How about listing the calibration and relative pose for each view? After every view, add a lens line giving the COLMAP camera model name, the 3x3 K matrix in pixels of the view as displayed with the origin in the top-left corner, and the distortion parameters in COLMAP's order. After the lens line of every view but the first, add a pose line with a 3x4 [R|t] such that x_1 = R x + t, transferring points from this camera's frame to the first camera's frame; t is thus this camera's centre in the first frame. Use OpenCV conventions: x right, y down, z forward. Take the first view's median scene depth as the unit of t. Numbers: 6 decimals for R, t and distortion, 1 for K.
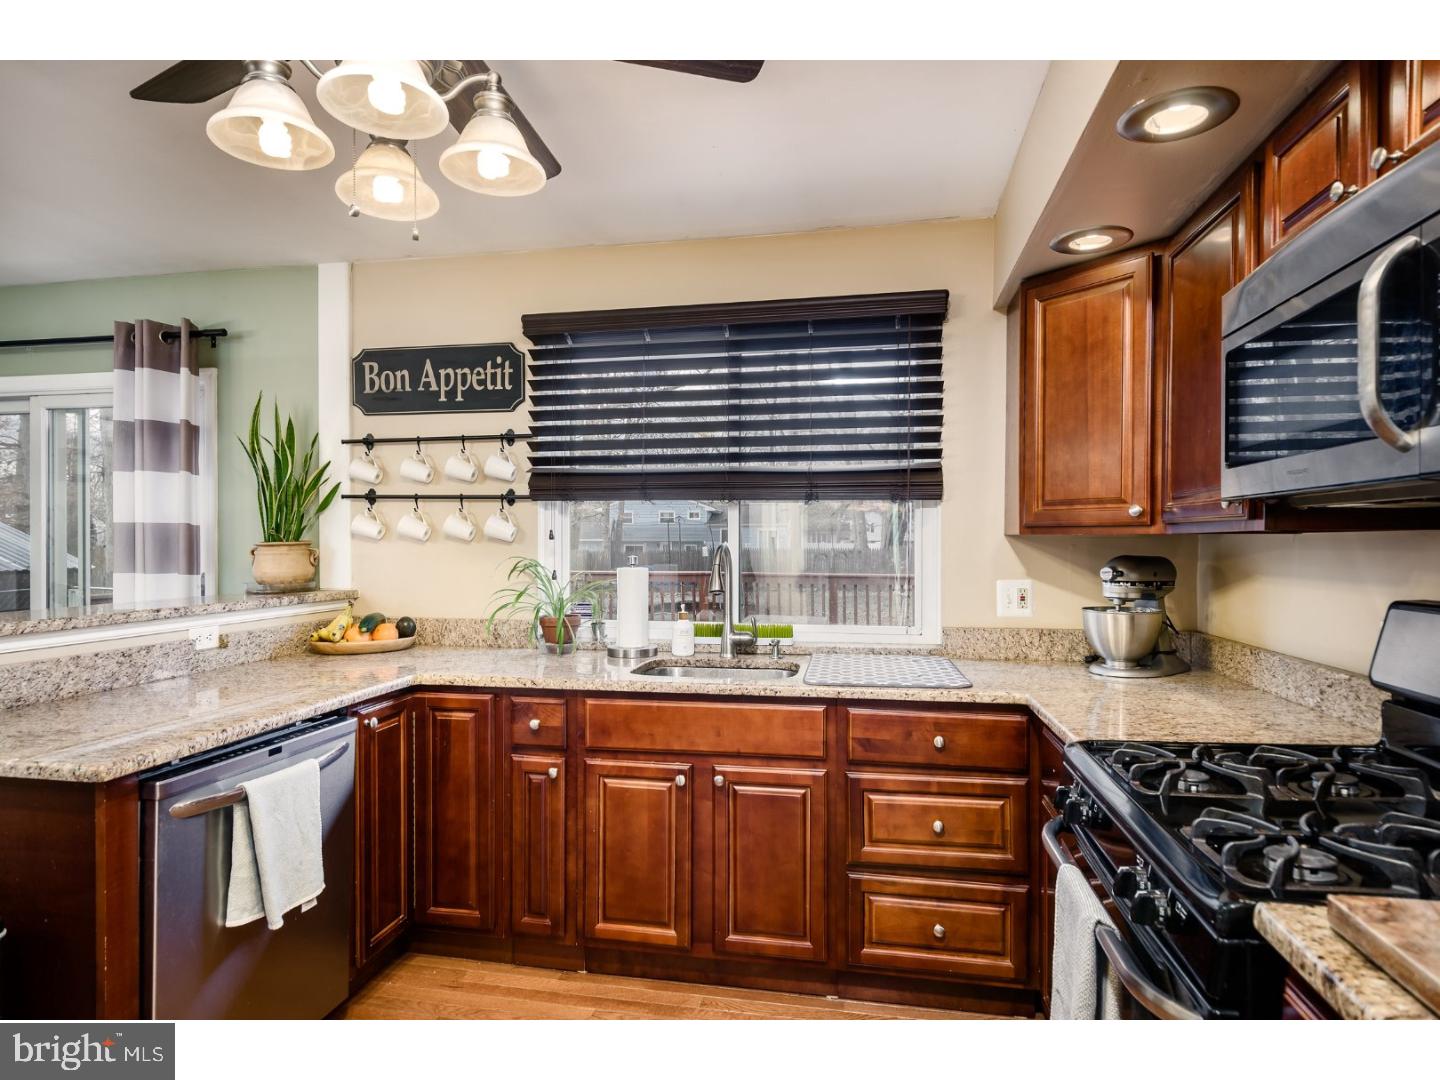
lens RADIAL K [[785.9, 0, 721.2], [0, 785.9, 541.2], [0, 0, 1]] dist [-0.005526, -0.002896]
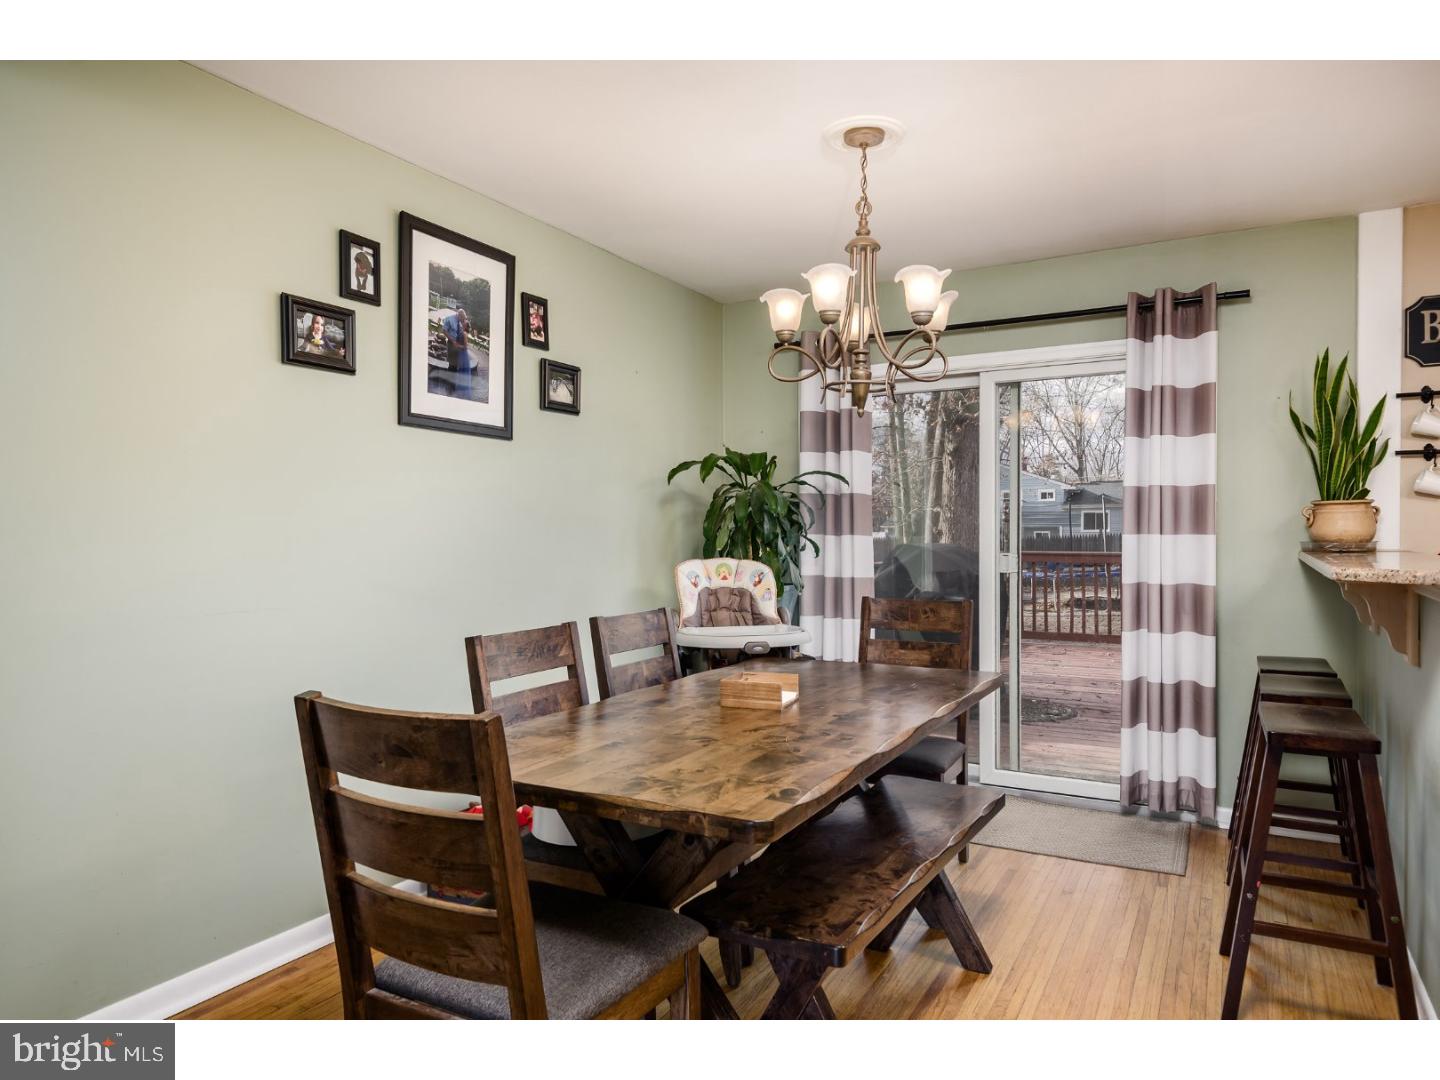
lens RADIAL K [[902.1, 0, 721.6], [0, 902.1, 539.9], [0, 0, 1]] dist [0.010551, 0.003274]
pose [[0.948097, -0.003837, -0.317959, -0.917279], [0.007364, 0.999924, 0.009890, 0.032474], [0.317897, -0.011719, 0.948053, -0.320556]]
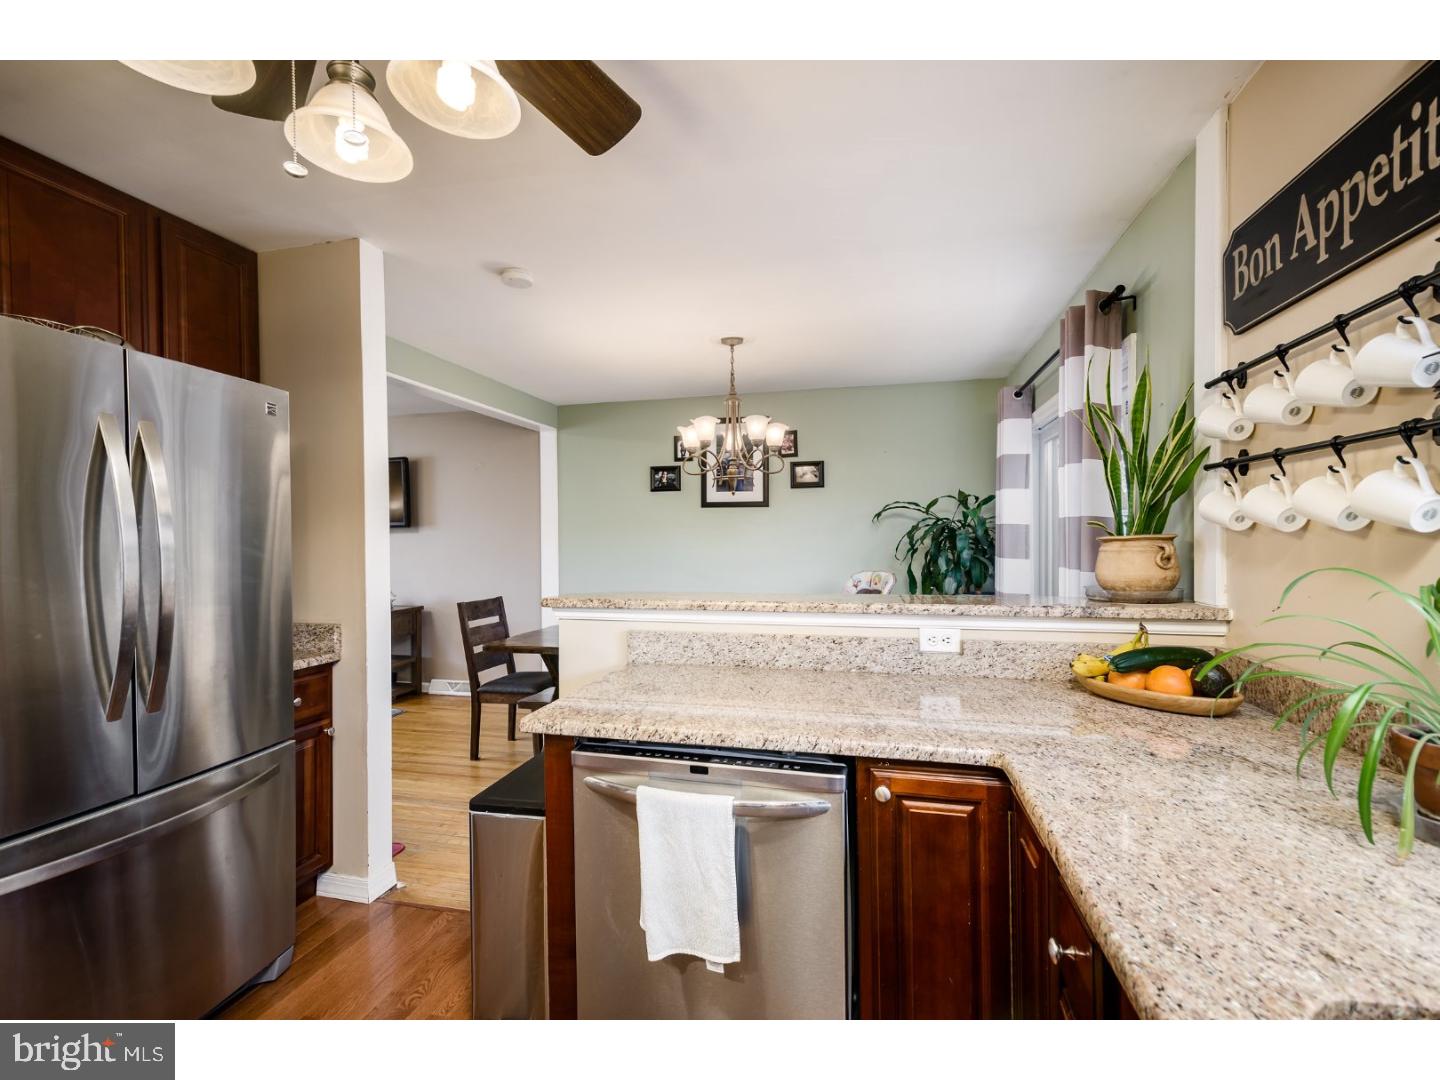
lens RADIAL K [[650.0, 0, 719.6], [0, 650.0, 547.3], [0, 0, 1]] dist [0.001728, 0.000110]
pose [[-0.062324, 0.010474, -0.998001, 0.100285], [0.007965, 0.999918, 0.009997, 0.002838], [0.998024, -0.007326, -0.062402, 0.621619]]
